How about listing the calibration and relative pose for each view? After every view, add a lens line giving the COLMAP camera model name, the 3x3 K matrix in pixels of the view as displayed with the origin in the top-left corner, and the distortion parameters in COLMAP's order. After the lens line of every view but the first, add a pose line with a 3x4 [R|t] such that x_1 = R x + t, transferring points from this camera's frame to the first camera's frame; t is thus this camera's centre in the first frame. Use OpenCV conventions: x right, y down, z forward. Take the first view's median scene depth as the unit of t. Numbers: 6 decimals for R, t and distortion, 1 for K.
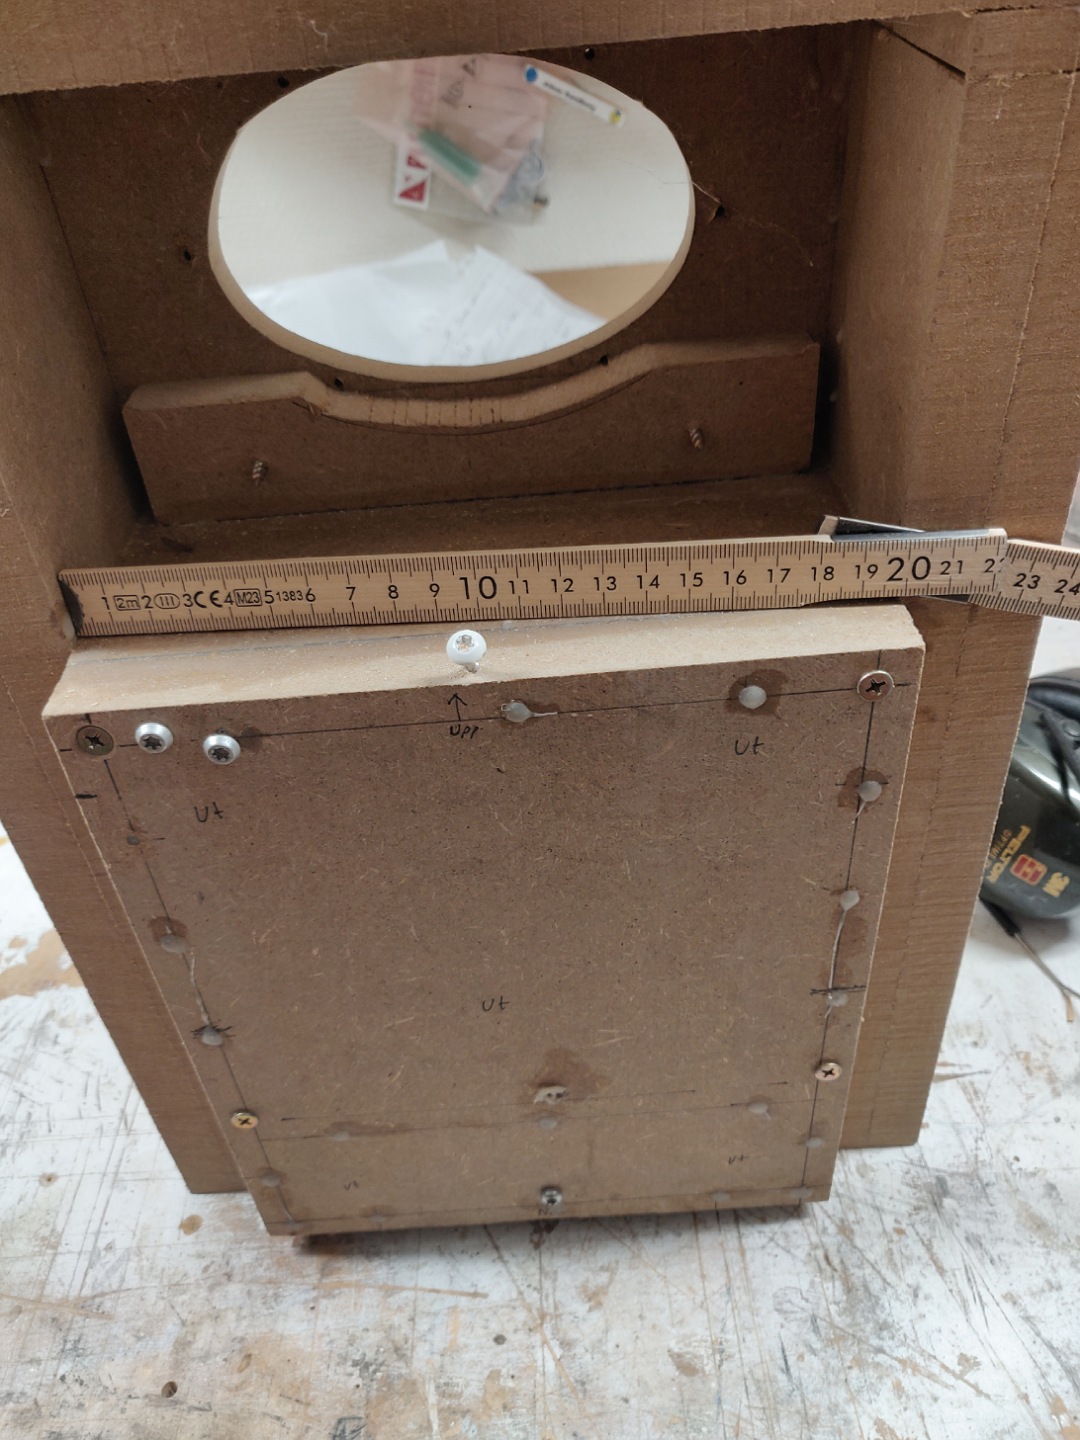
lens RADIAL K [[1092.0, 0, 540.0], [0, 1092.0, 720.0], [0, 0, 1]] dist [-0.020140, 0.000241]
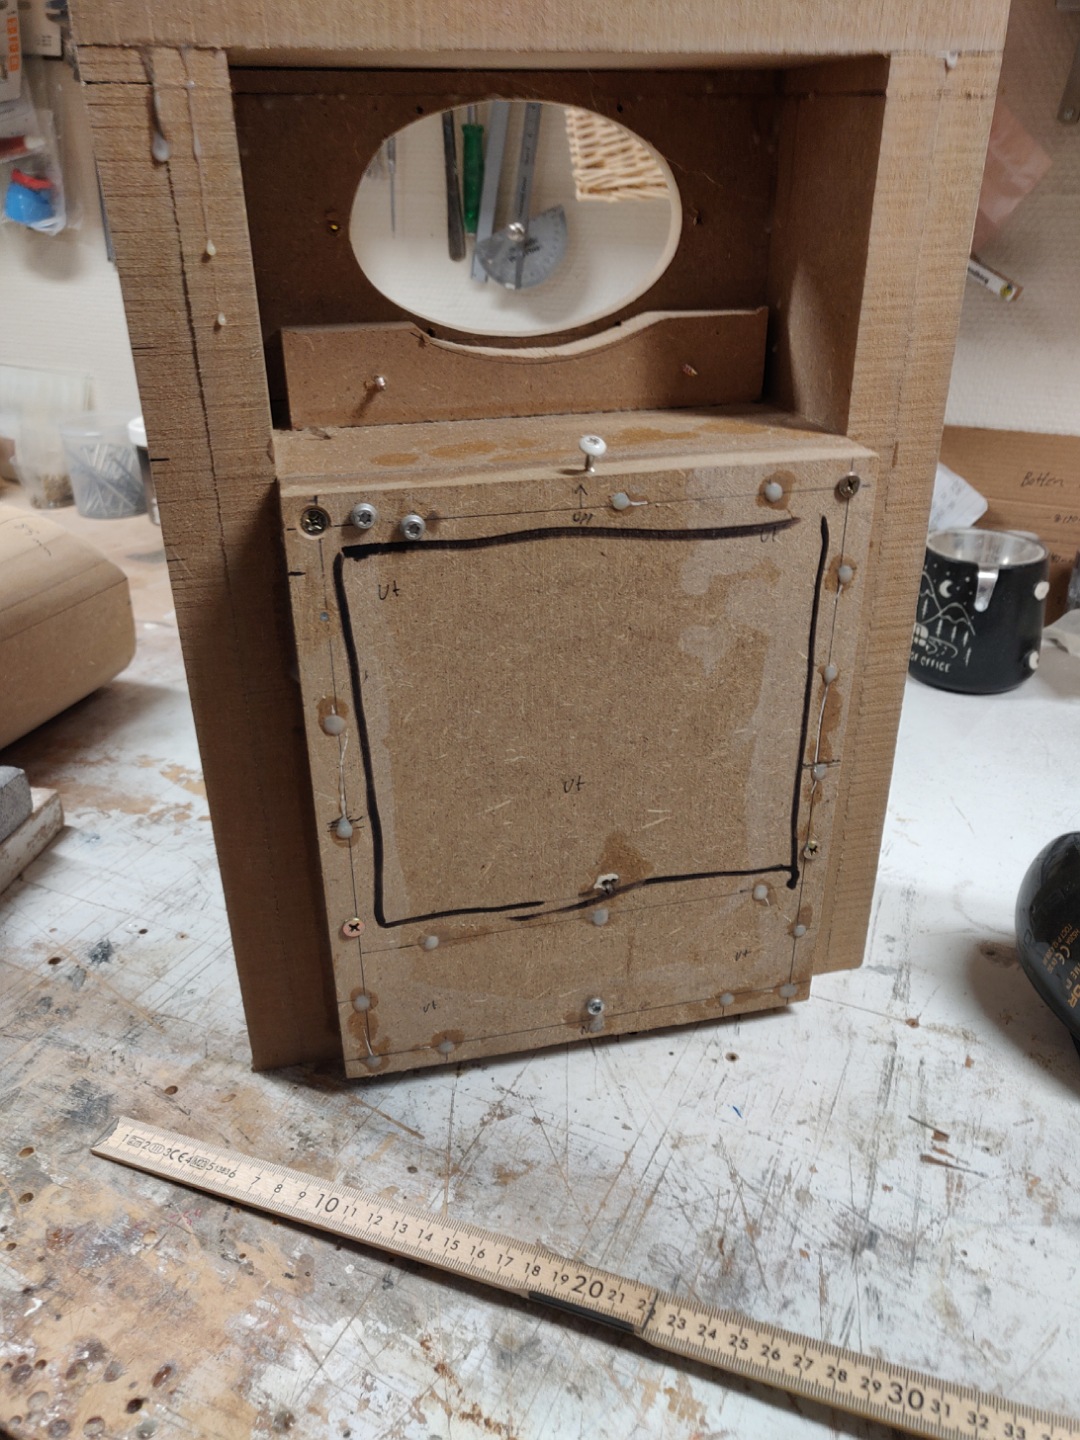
lens RADIAL K [[1073.9, 0, 540.0], [0, 1073.9, 720.0], [0, 0, 1]] dist [0.000029, -0.003466]
pose [[0.978061, -0.033807, 0.205556, -0.359215], [0.074040, 0.978730, -0.191328, 0.453332], [-0.194716, 0.202350, 0.959761, -0.228340]]
